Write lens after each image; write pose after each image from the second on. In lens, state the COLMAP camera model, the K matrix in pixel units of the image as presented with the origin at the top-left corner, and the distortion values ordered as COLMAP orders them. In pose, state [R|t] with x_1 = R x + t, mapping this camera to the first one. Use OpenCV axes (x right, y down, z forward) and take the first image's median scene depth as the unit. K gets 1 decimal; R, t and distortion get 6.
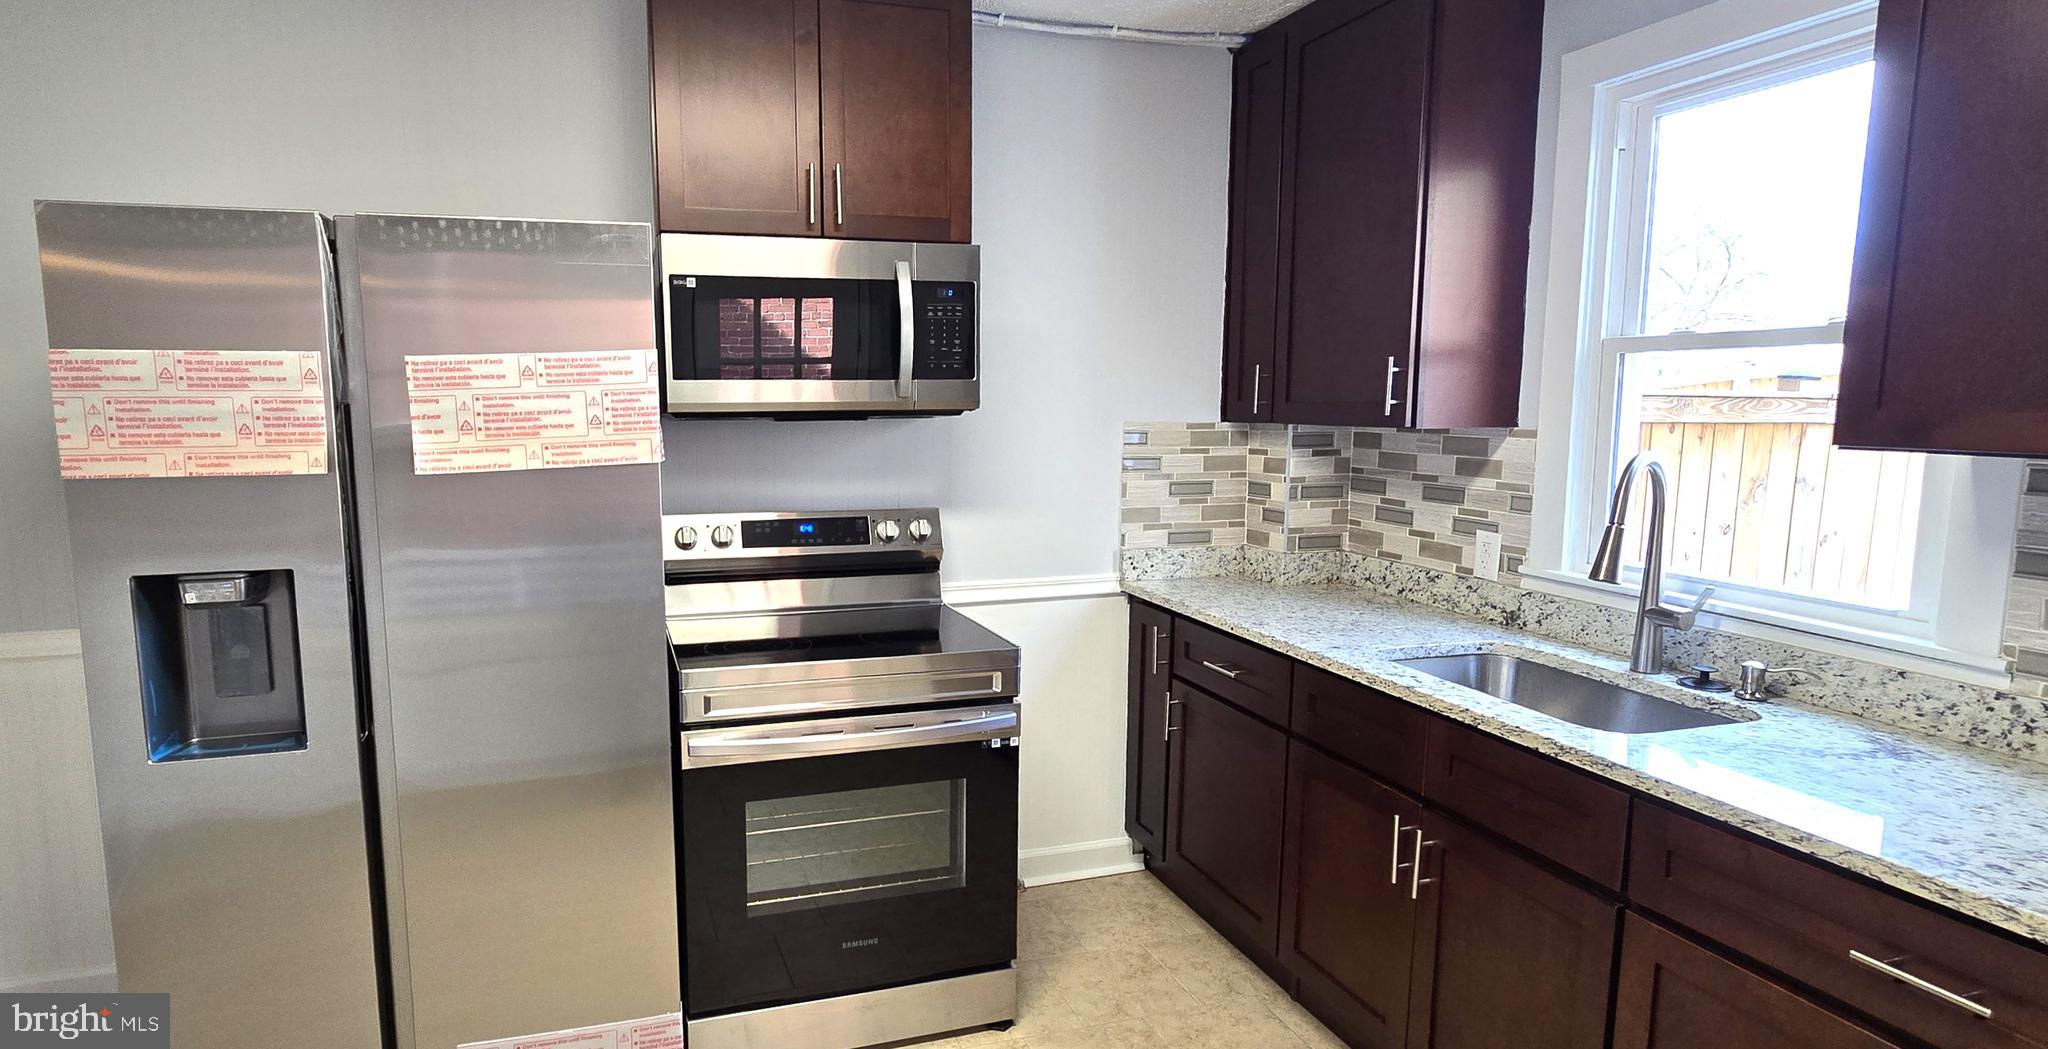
lens RADIAL K [[1041.0, 0, 919.1], [0, 1041.0, 526.5], [0, 0, 1]] dist [-0.000963, 0.000145]
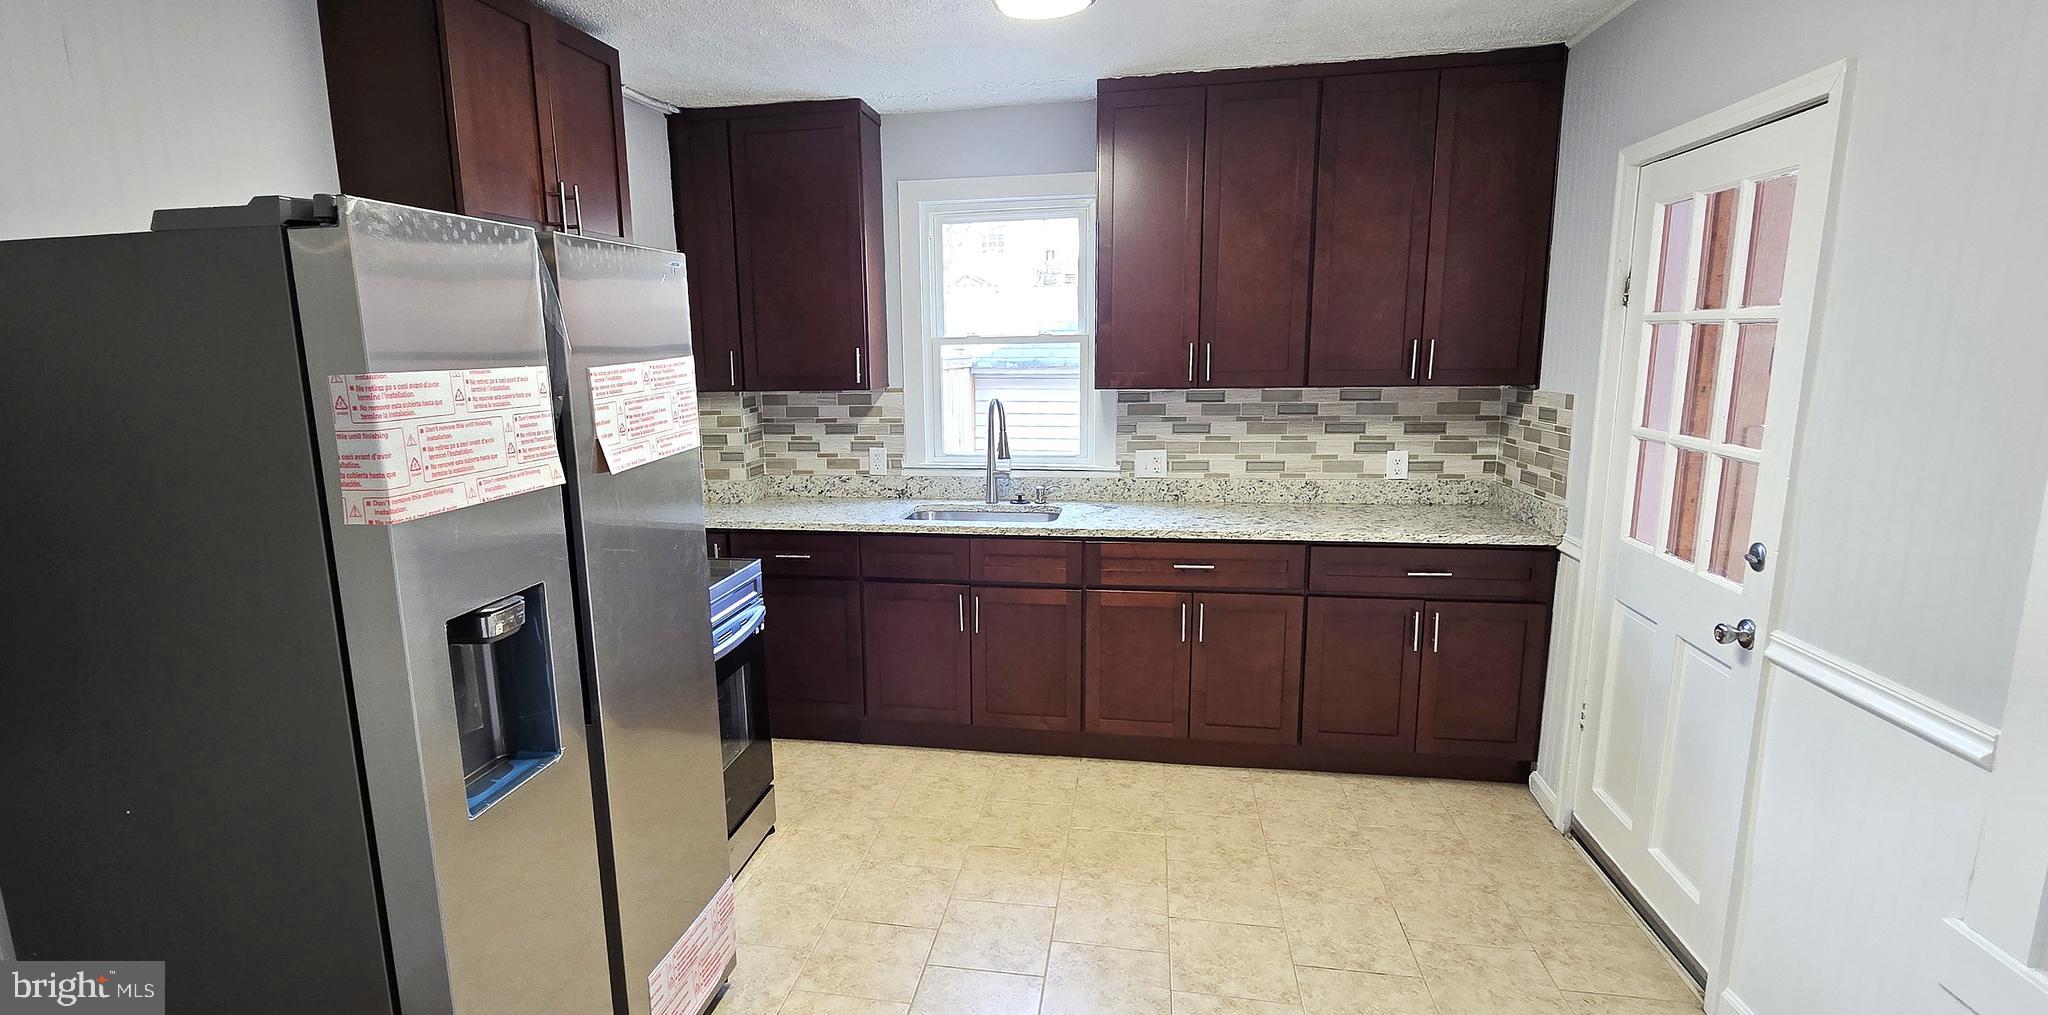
lens RADIAL K [[953.3, 0, 951.8], [0, 953.3, 518.6], [0, 0, 1]] dist [0.002325, -0.000625]
pose [[0.467034, -0.166336, 0.868453, -0.753099], [0.128631, 0.984480, 0.119384, -0.049479], [-0.874833, 0.055954, 0.481182, 0.126703]]
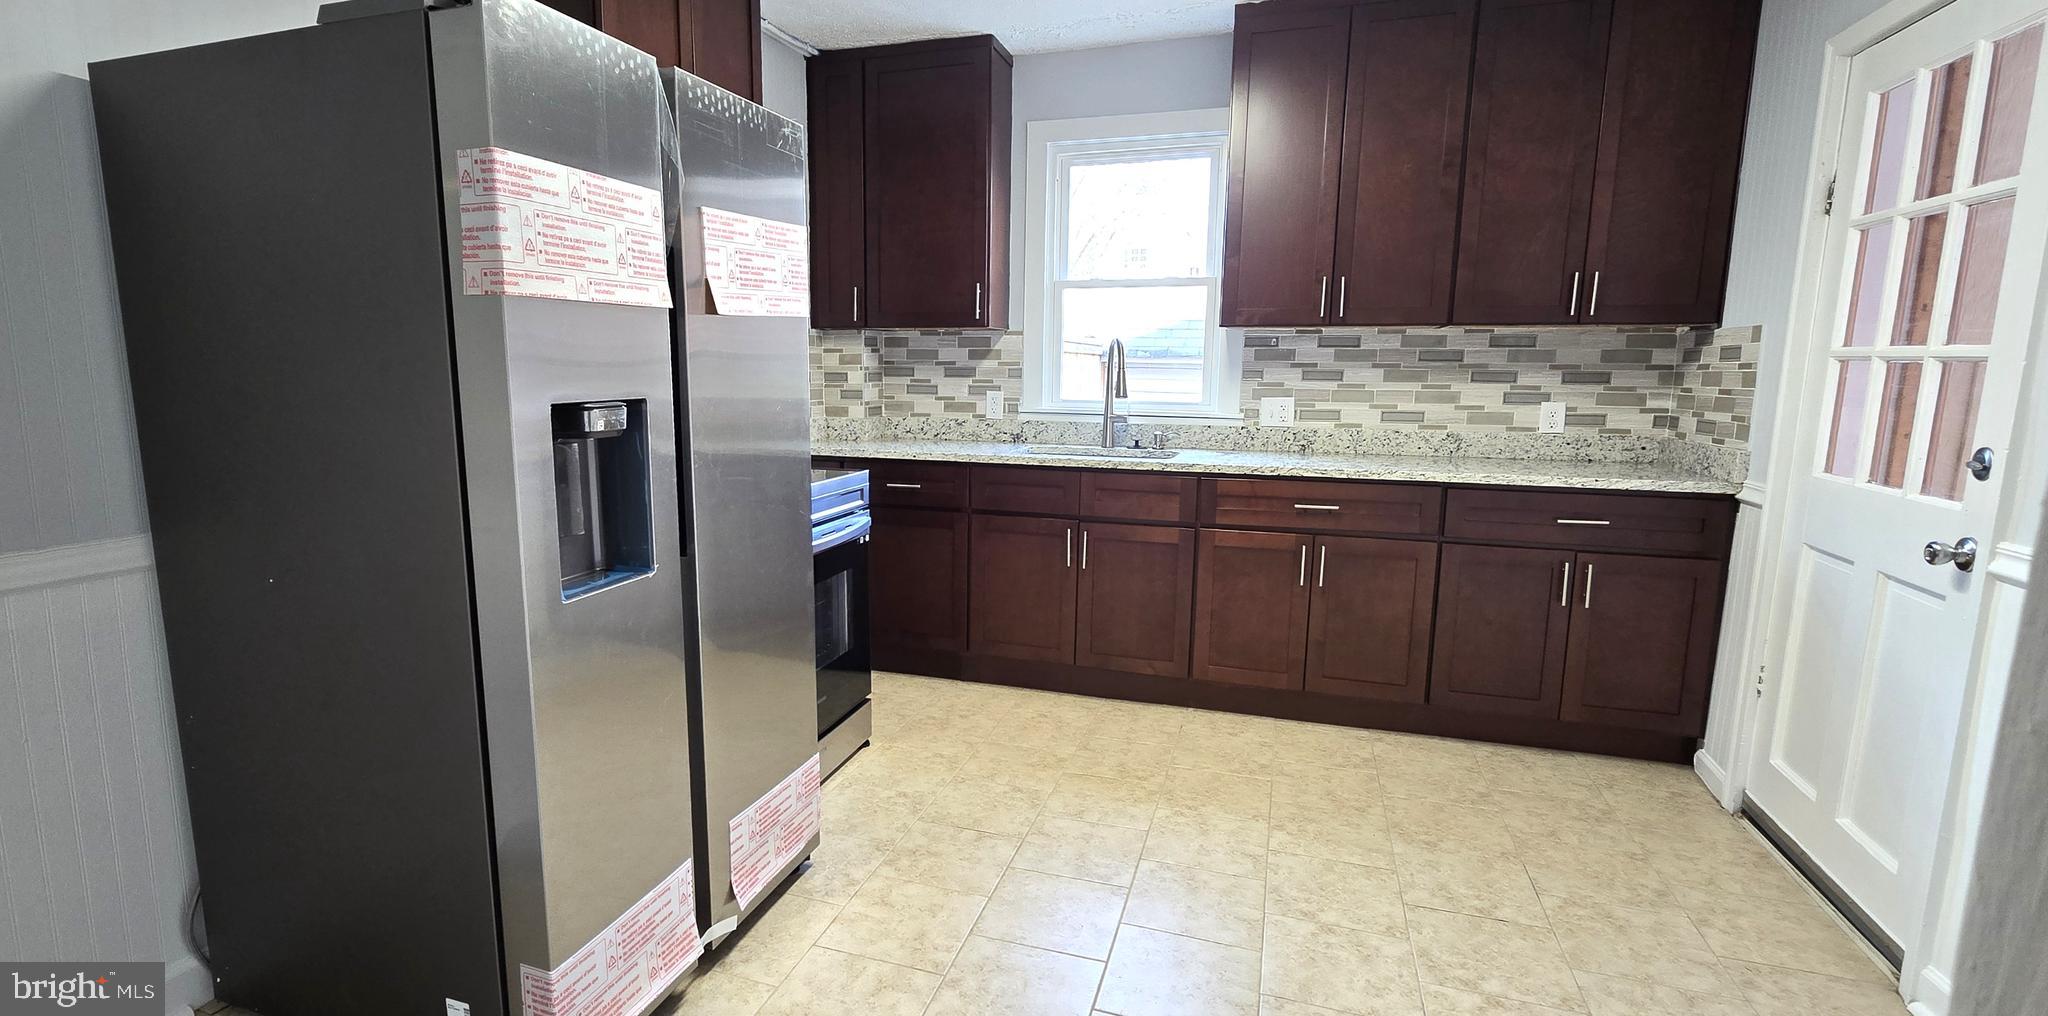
lens RADIAL K [[955.5, 0, 950.8], [0, 955.5, 514.2], [0, 0, 1]] dist [-0.003271, 0.004290]
pose [[0.587116, -0.122858, 0.800125, -0.750629], [0.094480, 0.992061, 0.083002, 0.065614], [-0.803970, 0.026864, 0.594062, 0.114136]]
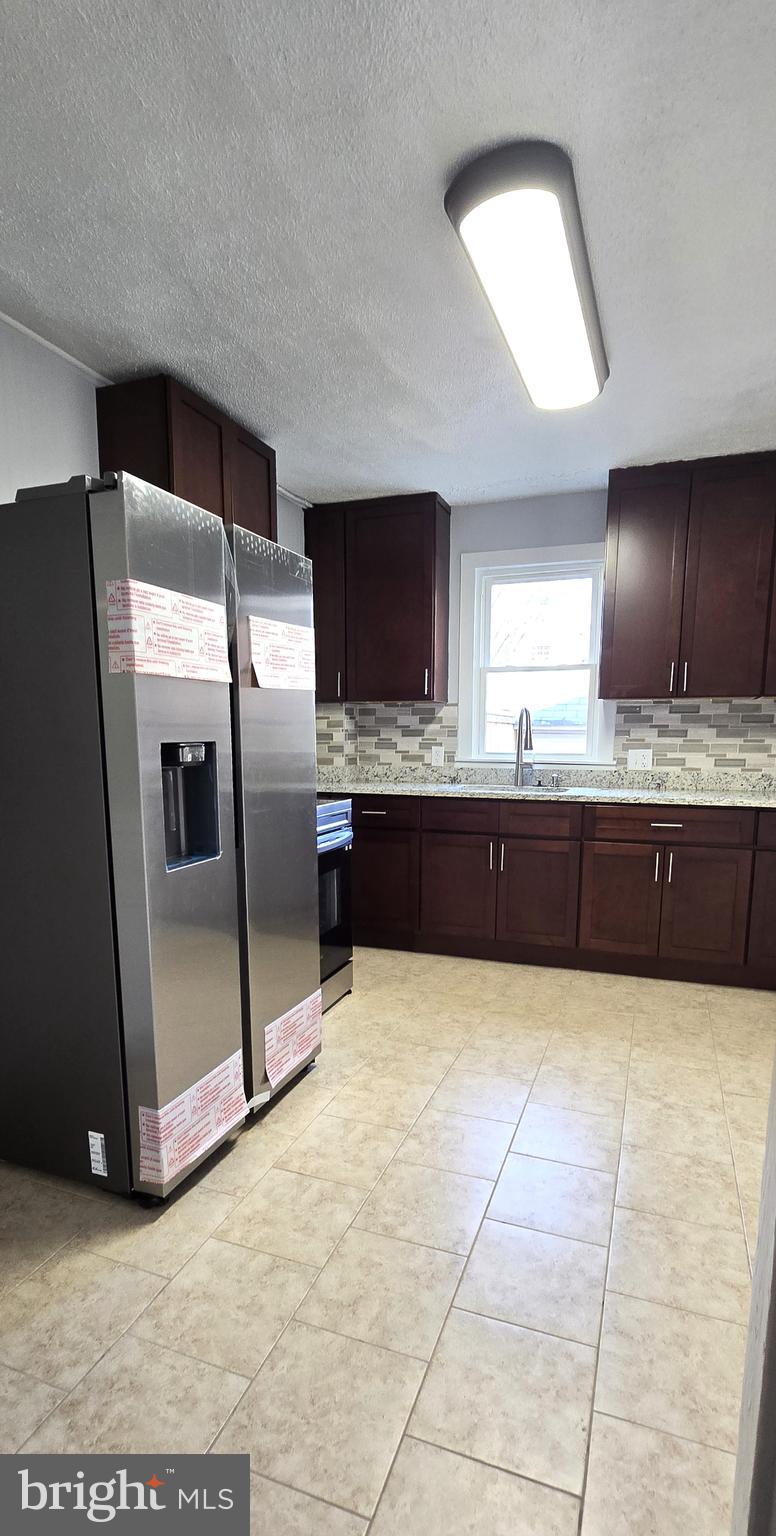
lens RADIAL K [[722.7, 0, 386.8], [0, 722.7, 848.9], [0, 0, 1]] dist [0.000027, -0.000002]
pose [[0.601111, -0.124724, 0.789373, -0.835426], [0.096174, 0.991858, 0.083481, 0.084906], [-0.793358, 0.025736, 0.608212, 0.073389]]
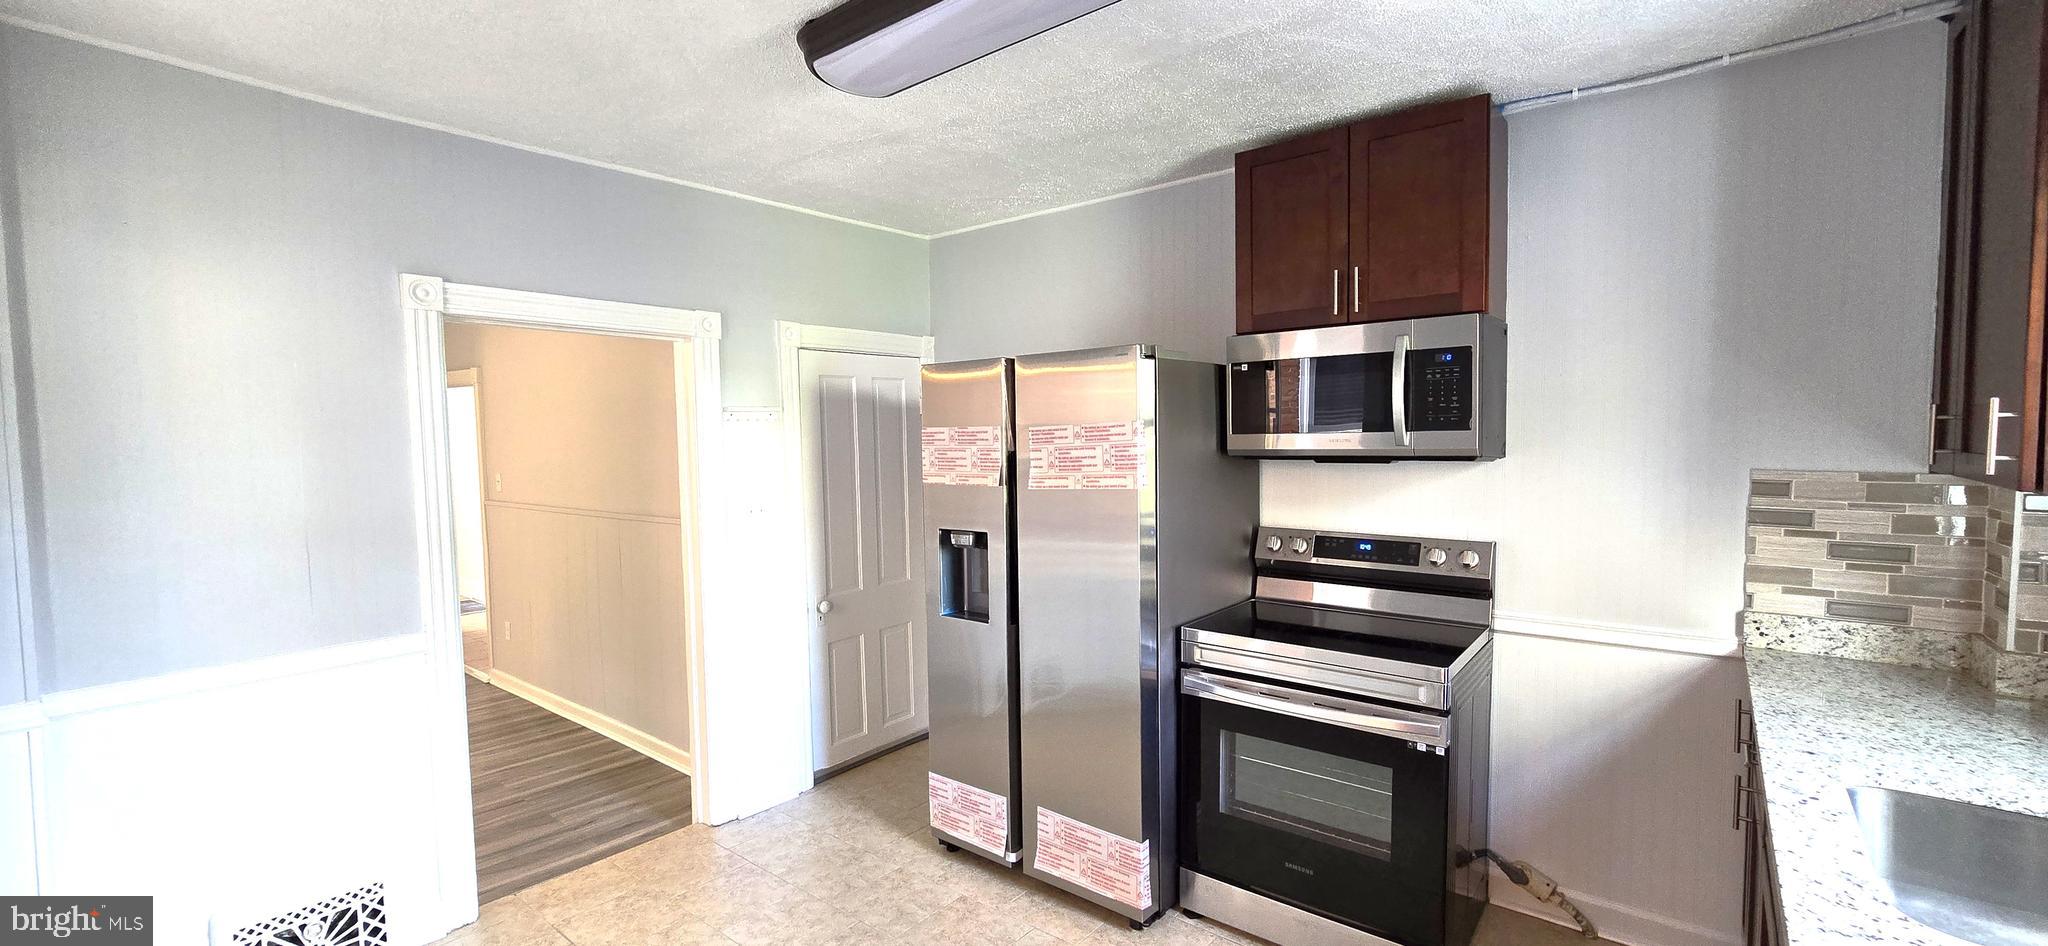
lens RADIAL K [[851.9, 0, 1036.2], [0, 851.9, 476.6], [0, 0, 1]] dist [-0.001429, -0.000039]
pose [[0.567046, 0.038073, -0.822806, 0.504773], [-0.088491, 0.995966, -0.014899, -0.031963], [0.818919, 0.081259, 0.568127, 0.079195]]
